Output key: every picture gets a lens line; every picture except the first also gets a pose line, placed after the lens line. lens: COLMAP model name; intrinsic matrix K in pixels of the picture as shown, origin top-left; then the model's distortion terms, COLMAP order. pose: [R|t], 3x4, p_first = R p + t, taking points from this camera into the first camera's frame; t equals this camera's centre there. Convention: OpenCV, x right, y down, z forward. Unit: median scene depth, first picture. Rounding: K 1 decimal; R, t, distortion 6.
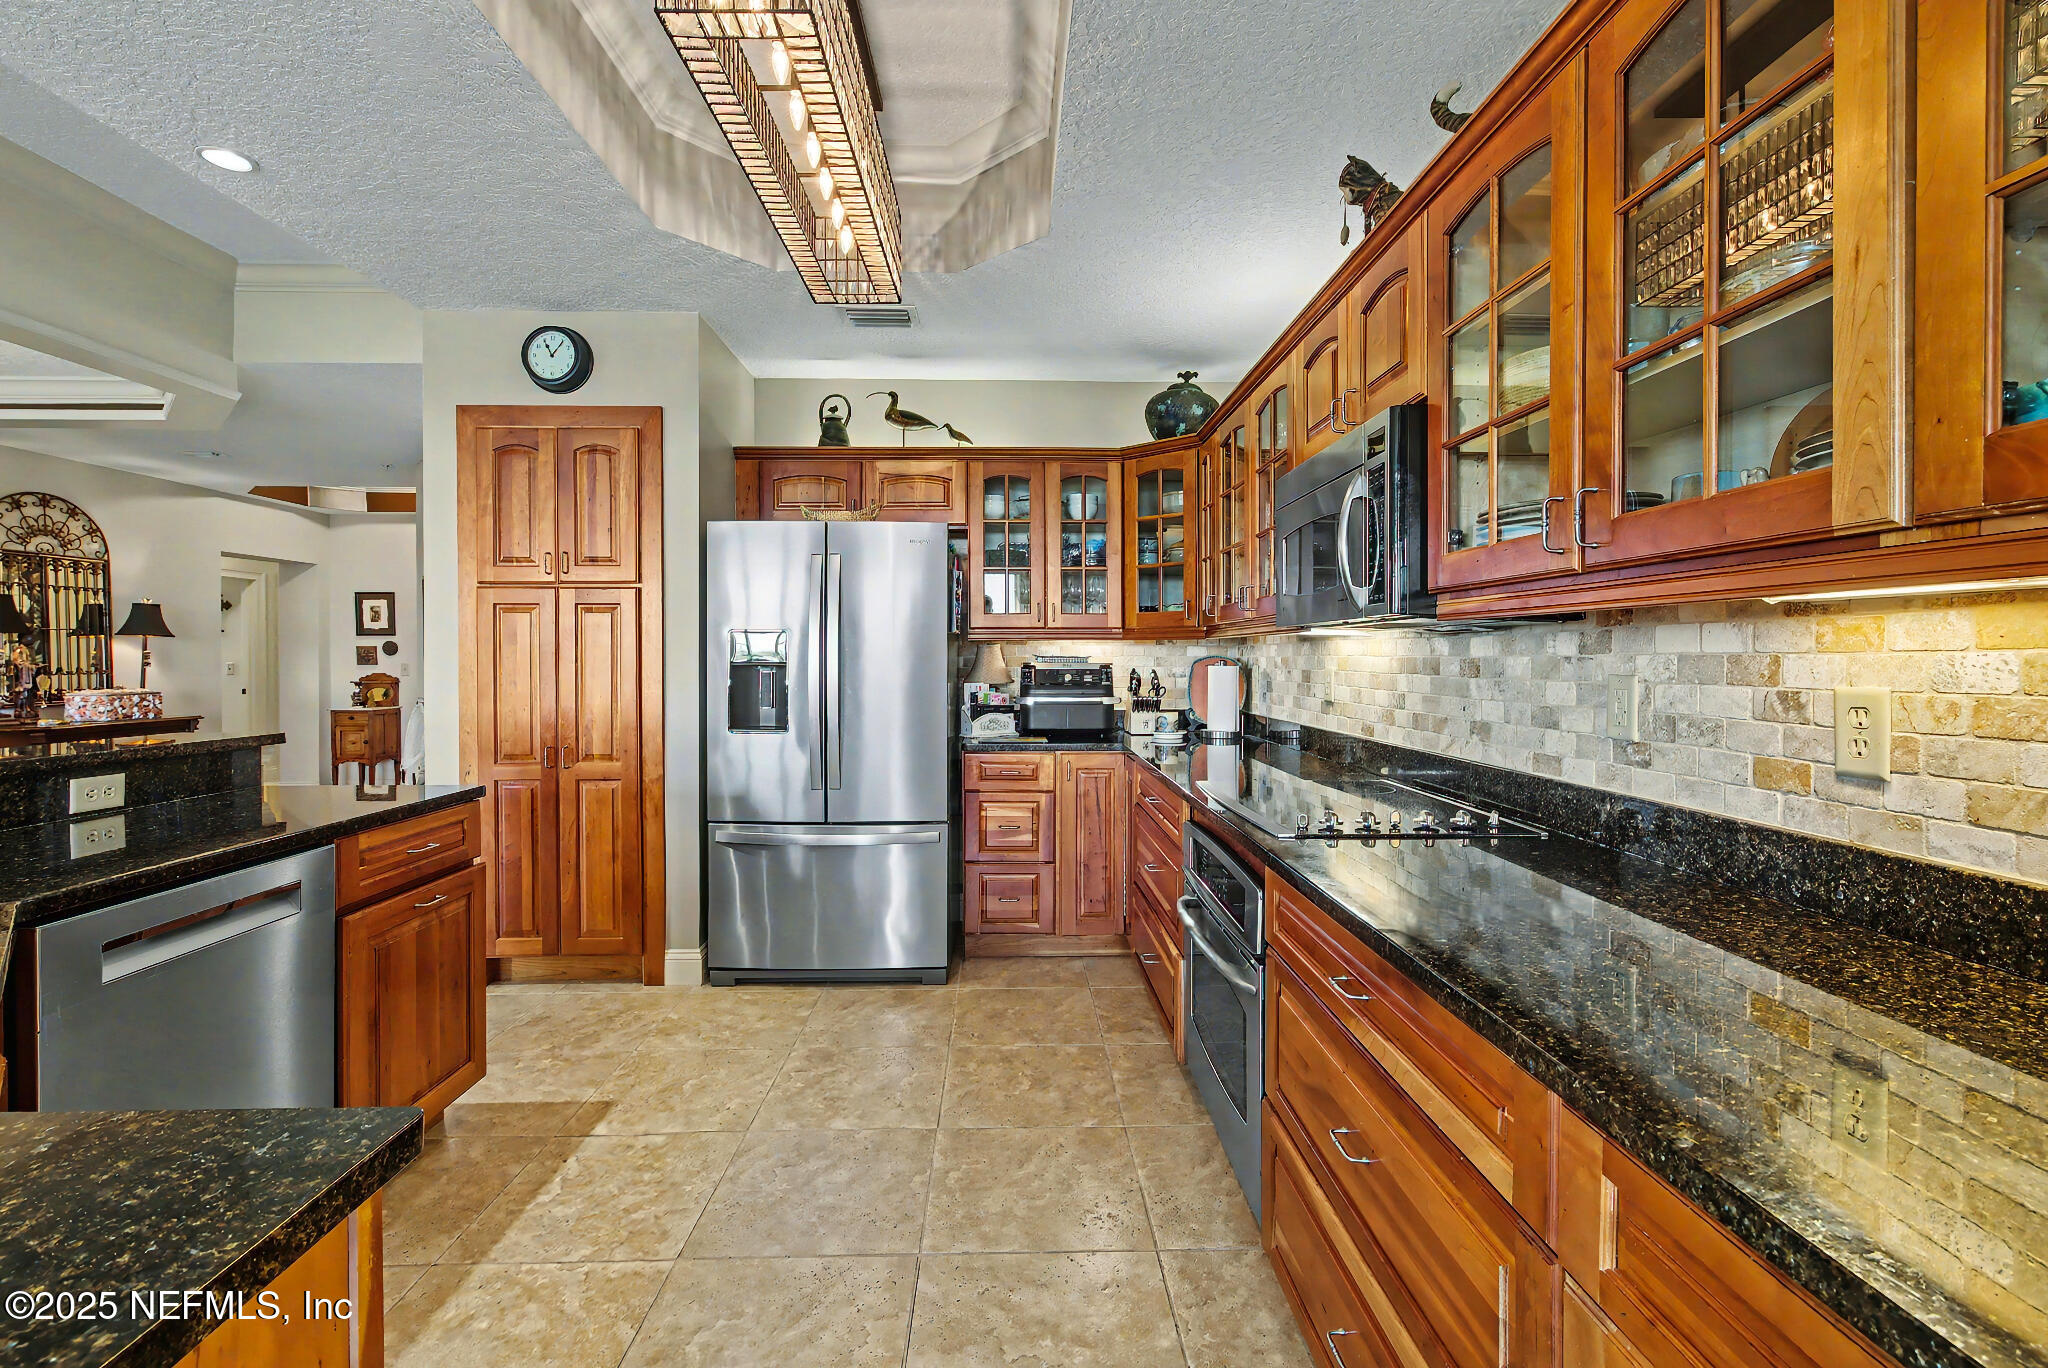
lens RADIAL K [[906.2, 0, 1015.9], [0, 906.2, 663.1], [0, 0, 1]] dist [0.010659, 0.000369]
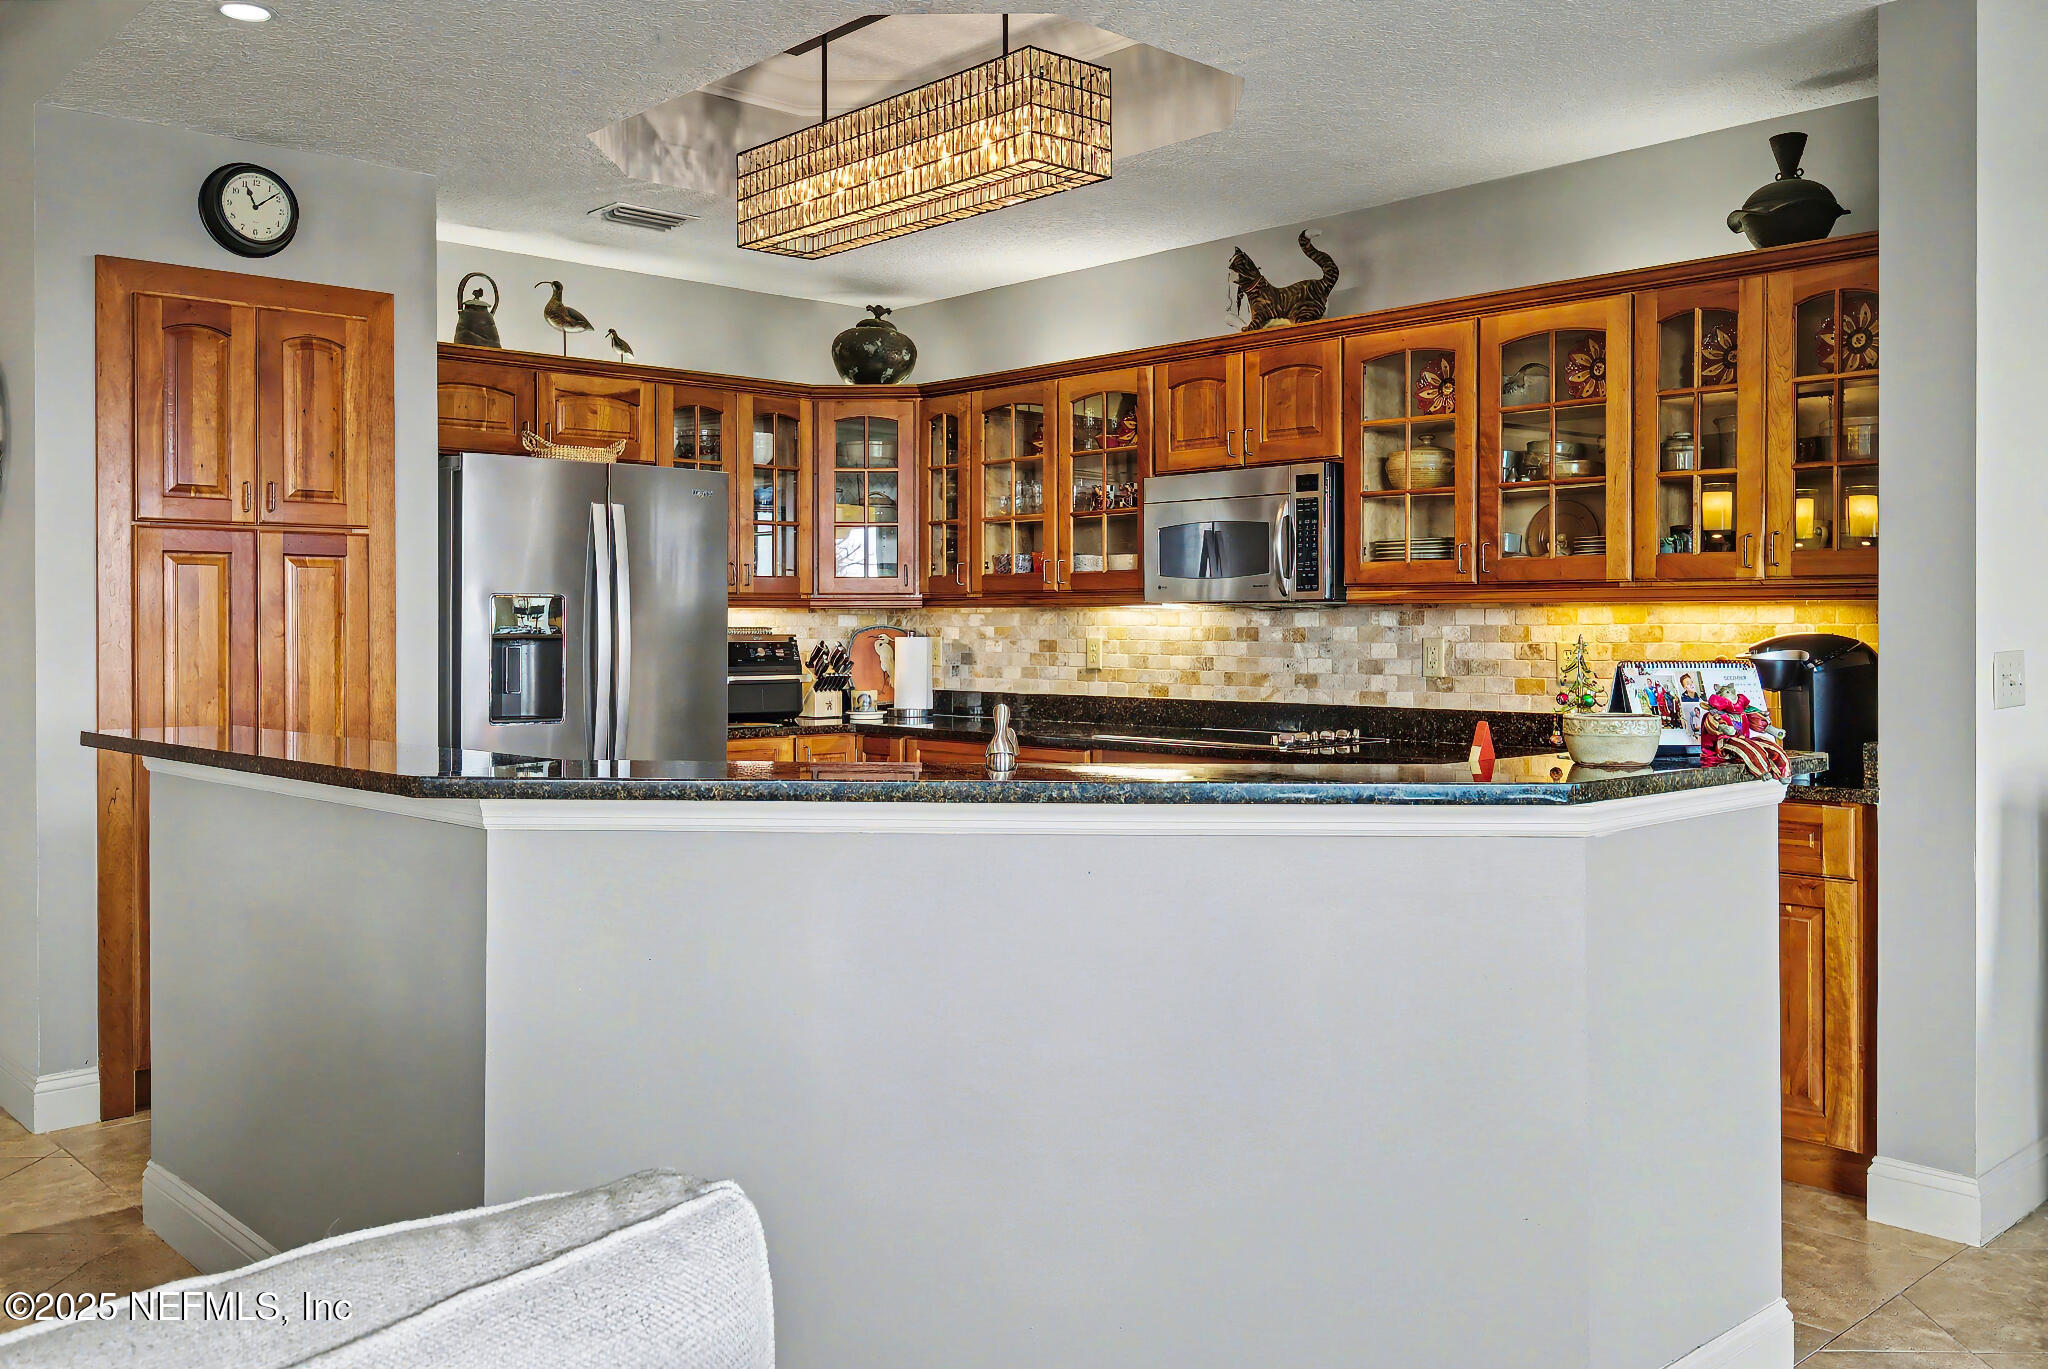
lens RADIAL K [[1739.4, 0, 1026.3], [0, 1739.4, 664.9], [0, 0, 1]] dist [0.008888, 0.000920]
pose [[0.749802, -0.014257, 0.661509, -0.849317], [0.004501, 0.999855, 0.016448, 0.002616], [-0.661647, -0.009356, 0.749757, -0.383253]]
